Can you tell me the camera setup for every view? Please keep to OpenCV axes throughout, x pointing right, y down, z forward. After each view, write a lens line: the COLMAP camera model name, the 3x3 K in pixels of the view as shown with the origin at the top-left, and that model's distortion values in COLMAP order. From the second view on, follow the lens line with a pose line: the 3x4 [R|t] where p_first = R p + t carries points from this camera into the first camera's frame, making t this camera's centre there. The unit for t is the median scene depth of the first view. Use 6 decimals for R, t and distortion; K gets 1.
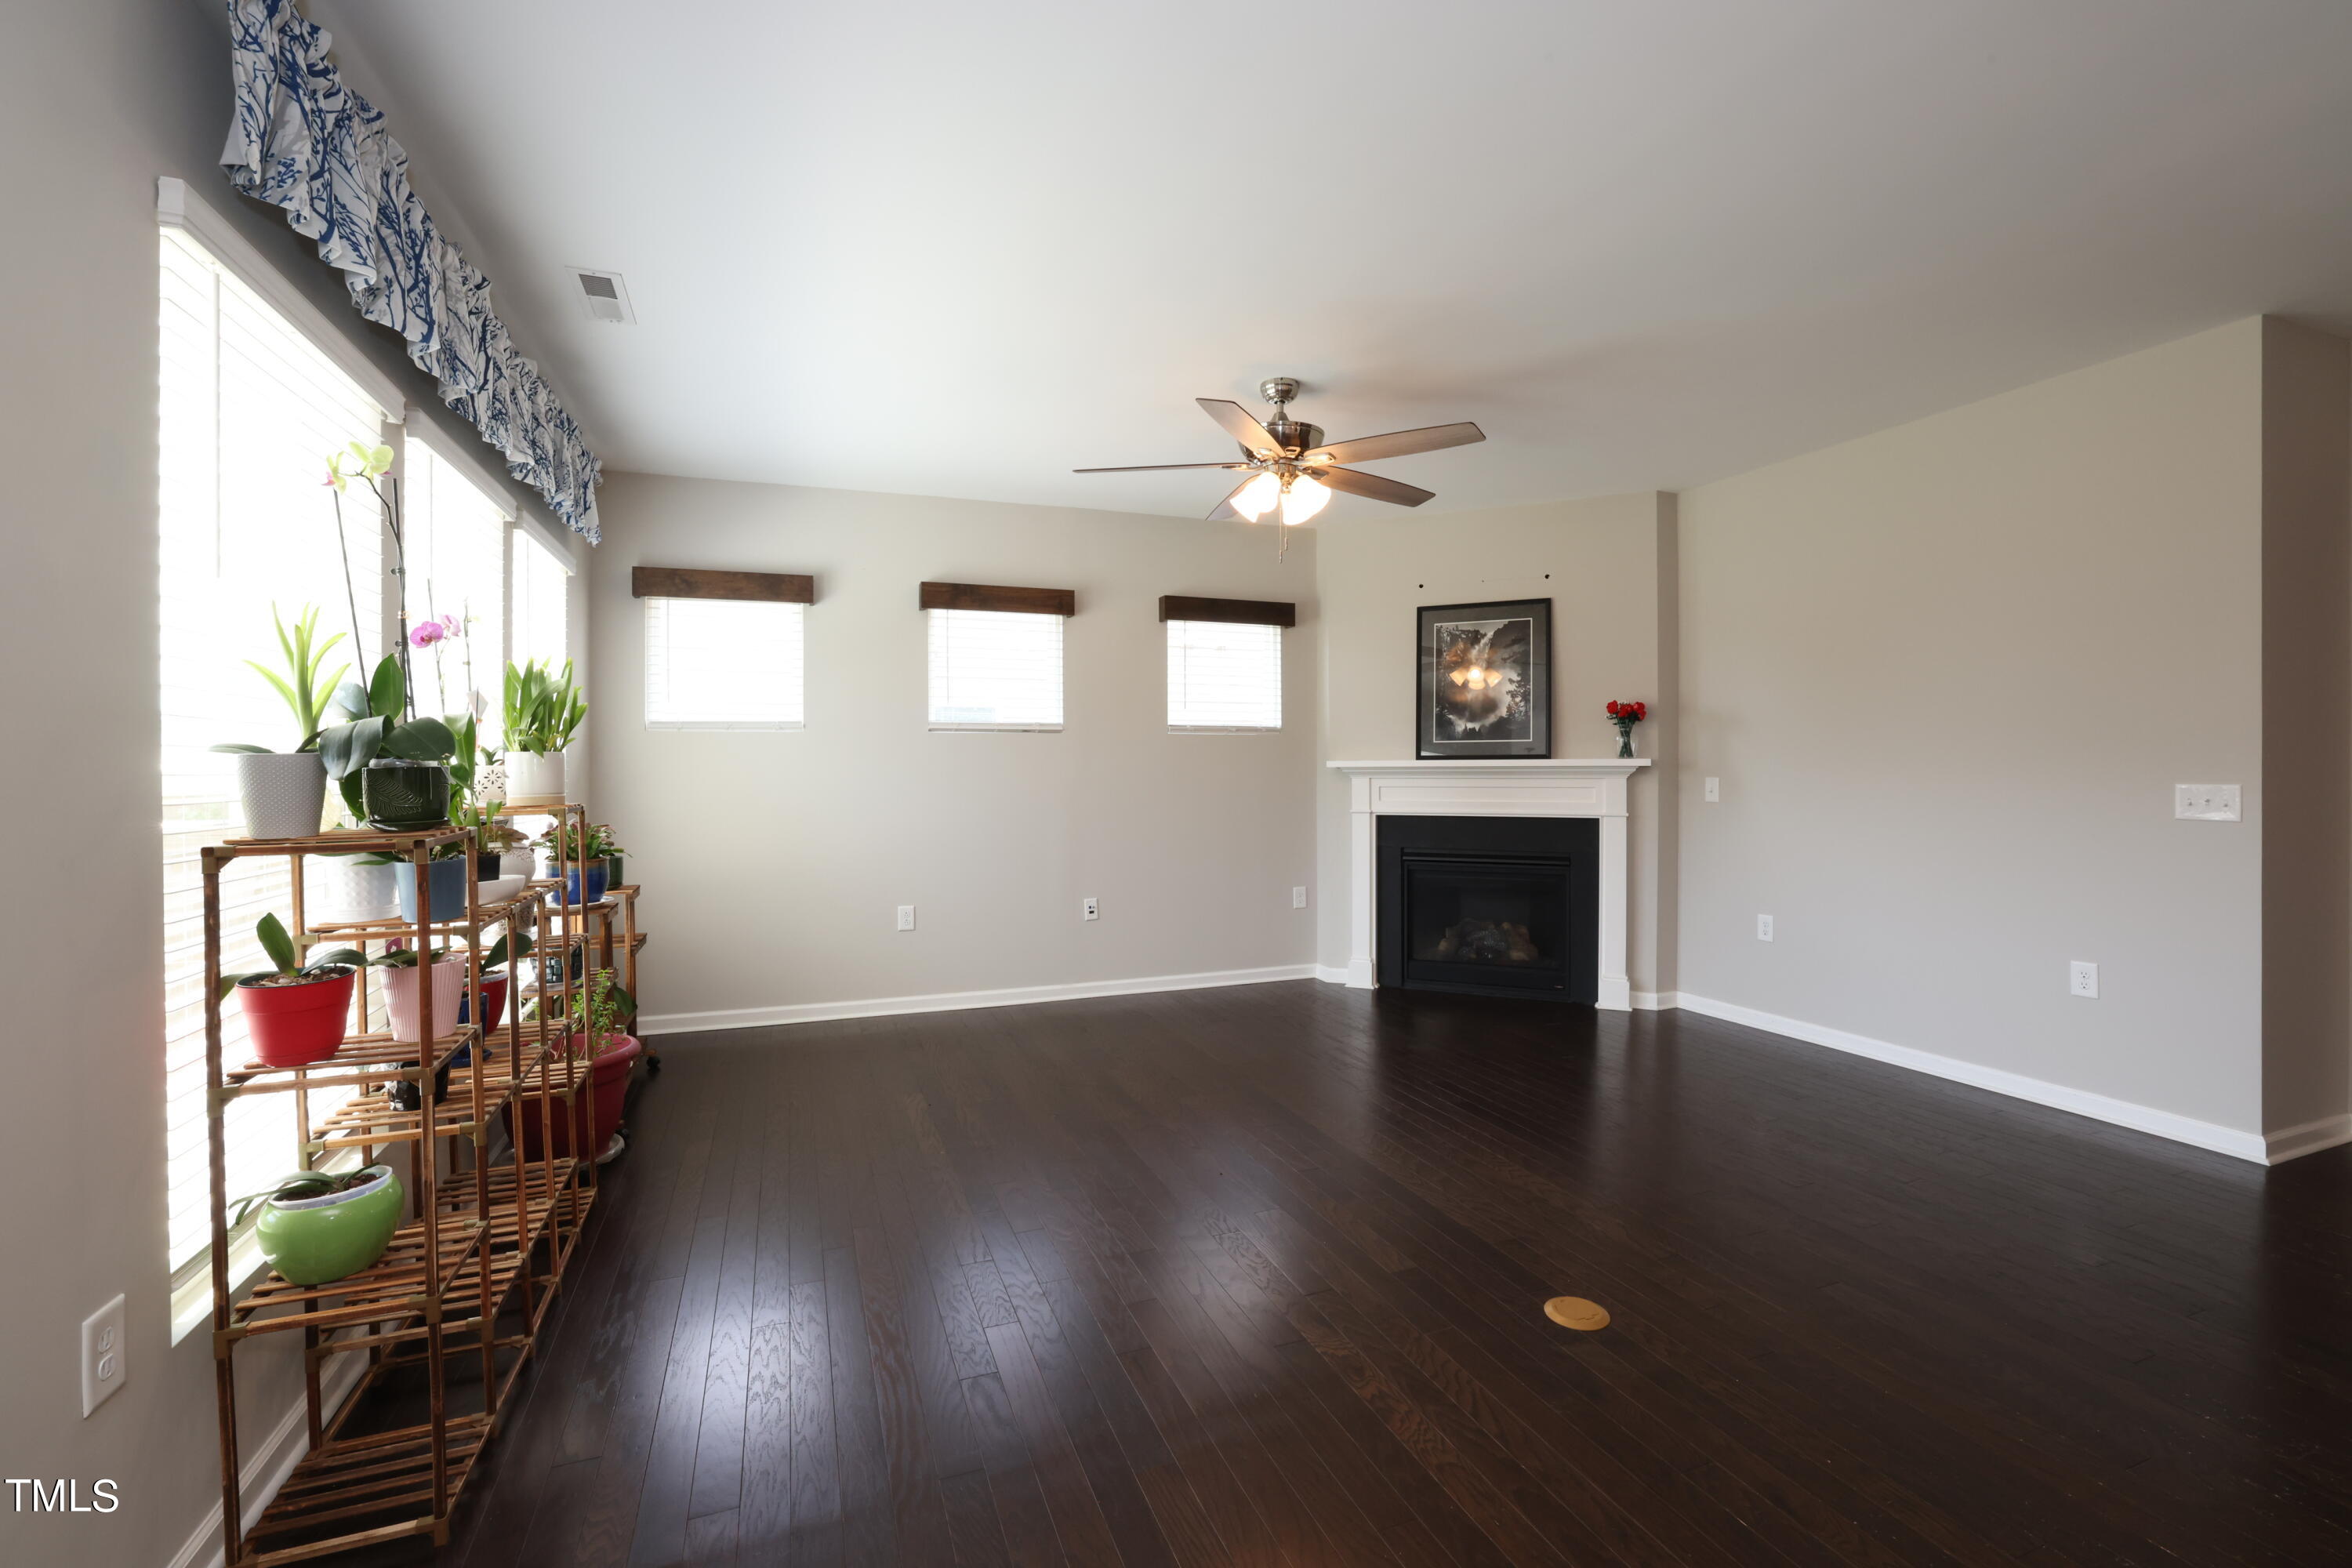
lens RADIAL K [[997.8, 0, 1169.2], [0, 997.8, 776.5], [0, 0, 1]] dist [-0.038611, -0.000025]
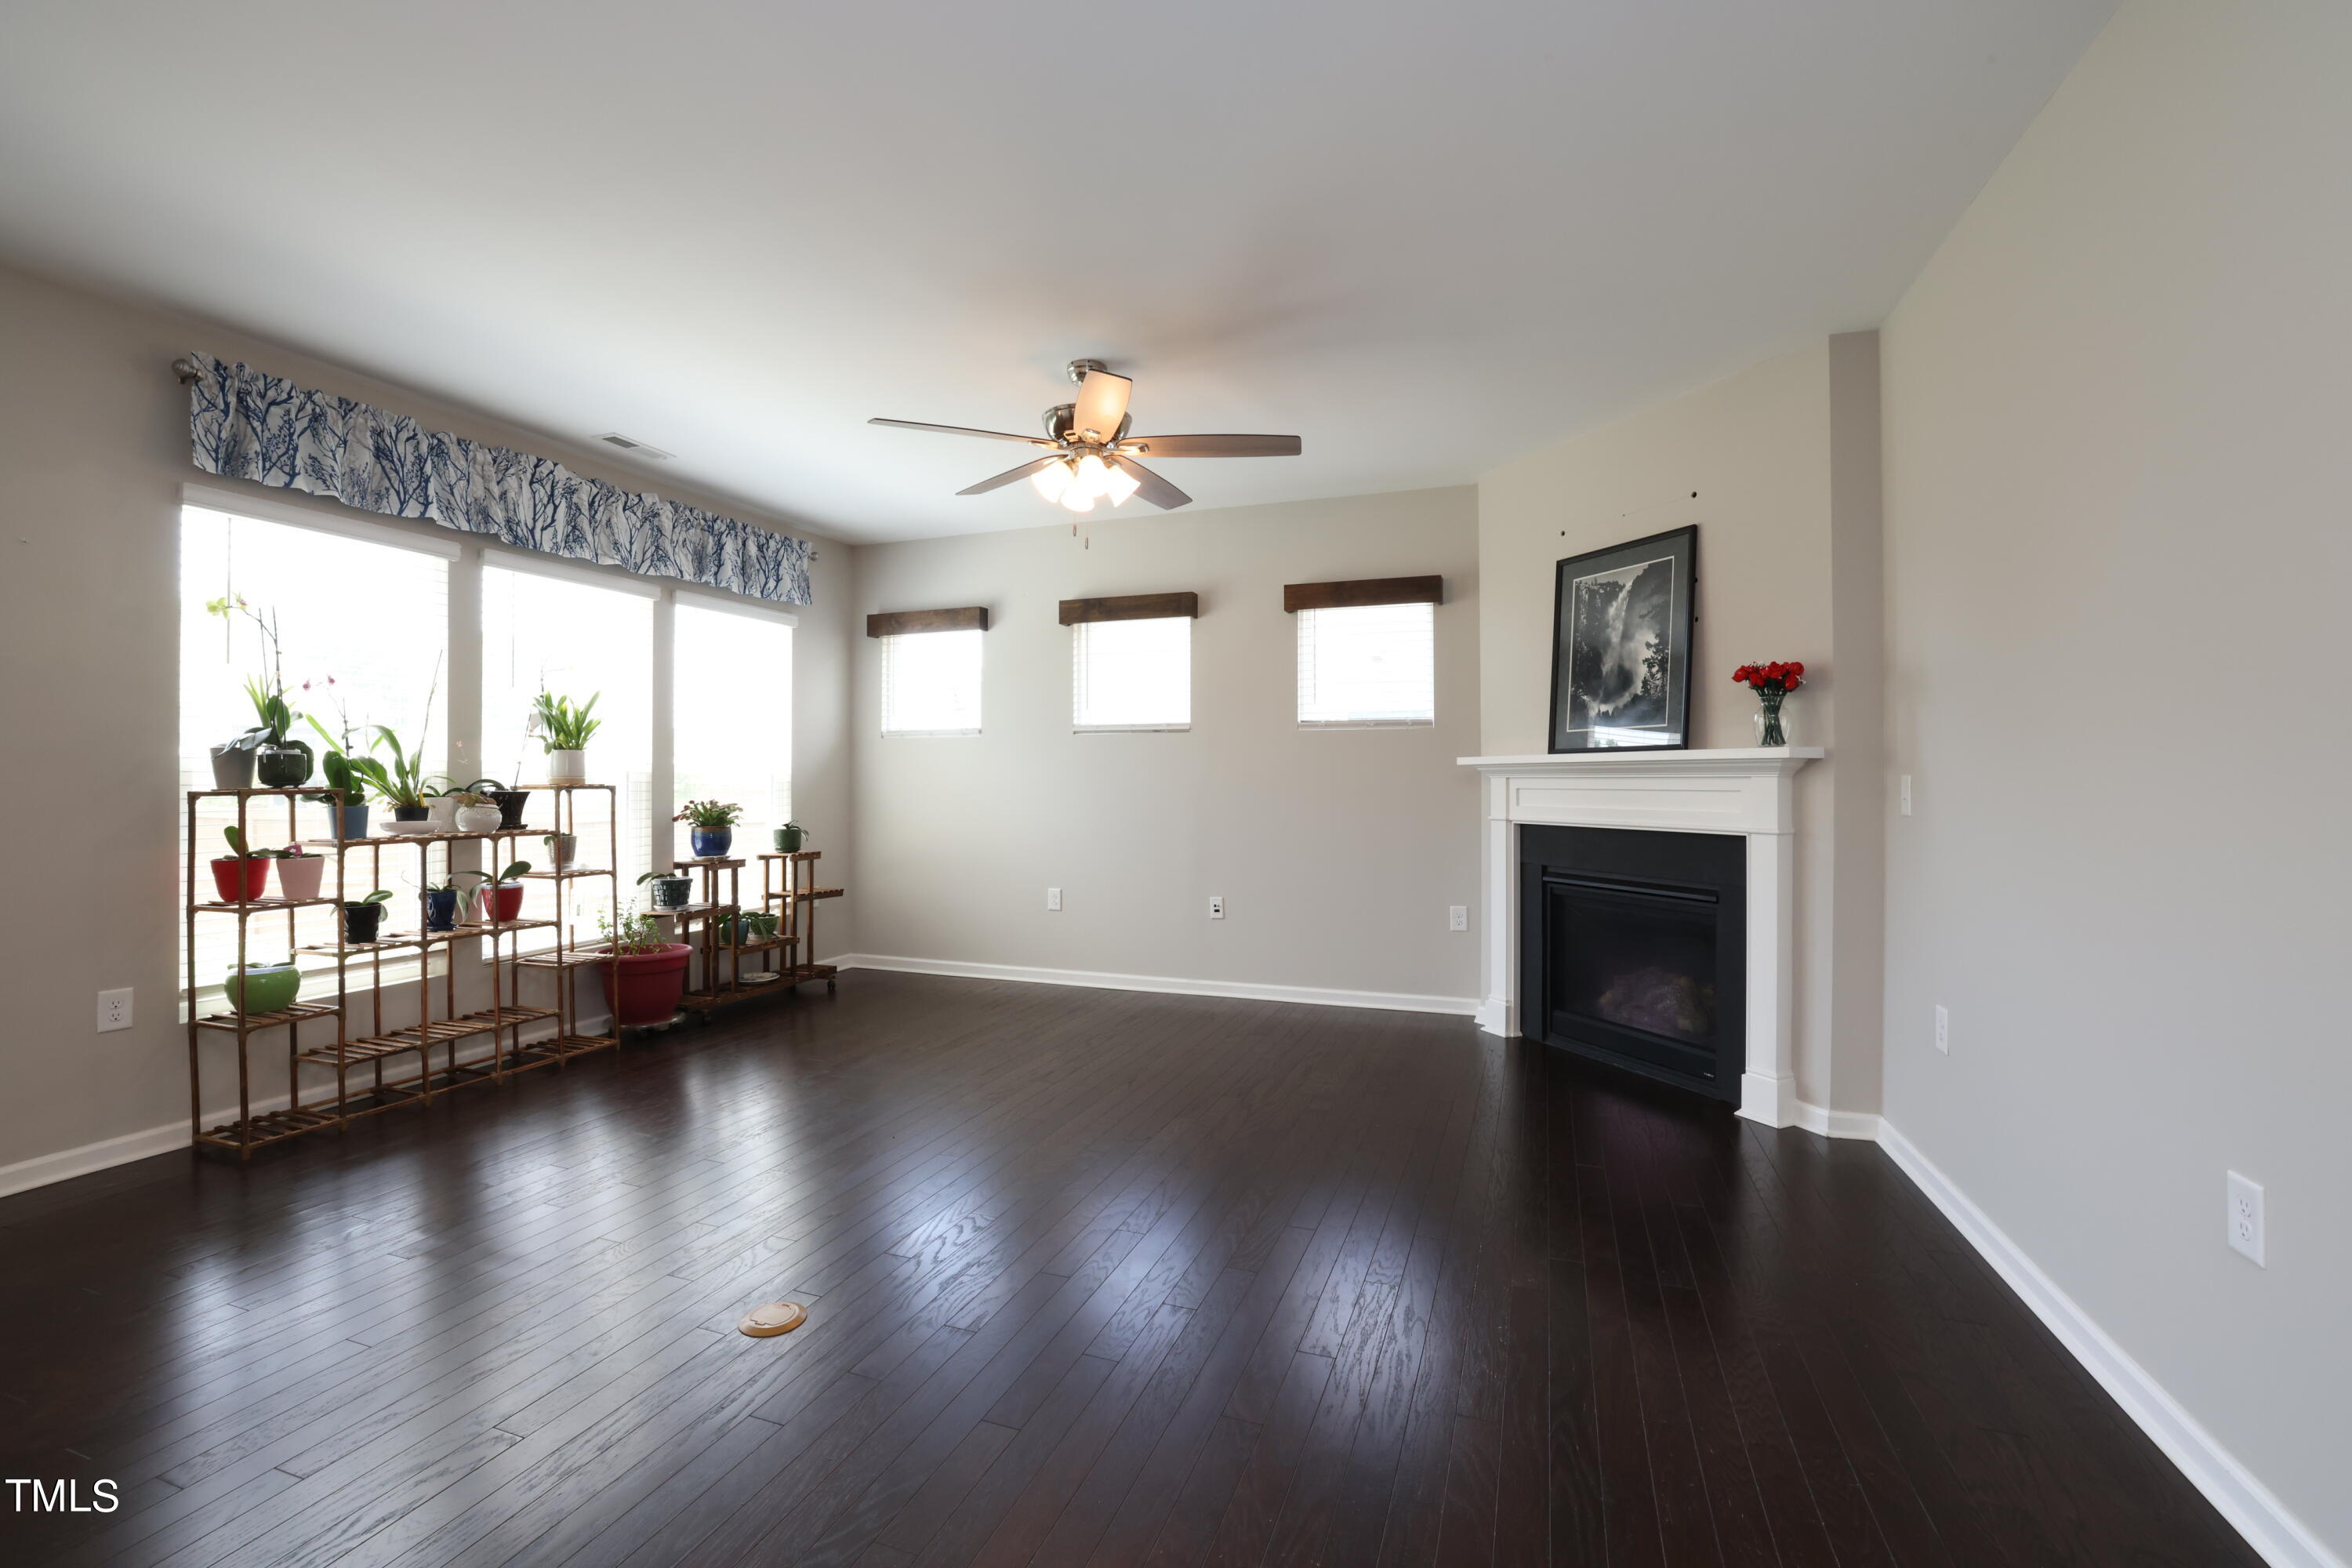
lens RADIAL K [[997.8, 0, 1169.2], [0, 997.8, 776.5], [0, 0, 1]] dist [-0.038611, -0.000025]
pose [[0.755576, 0.002354, -0.655057, 0.554699], [-0.009575, 0.999926, -0.007452, 0.009620], [0.654991, 0.011903, 0.755543, 0.218324]]
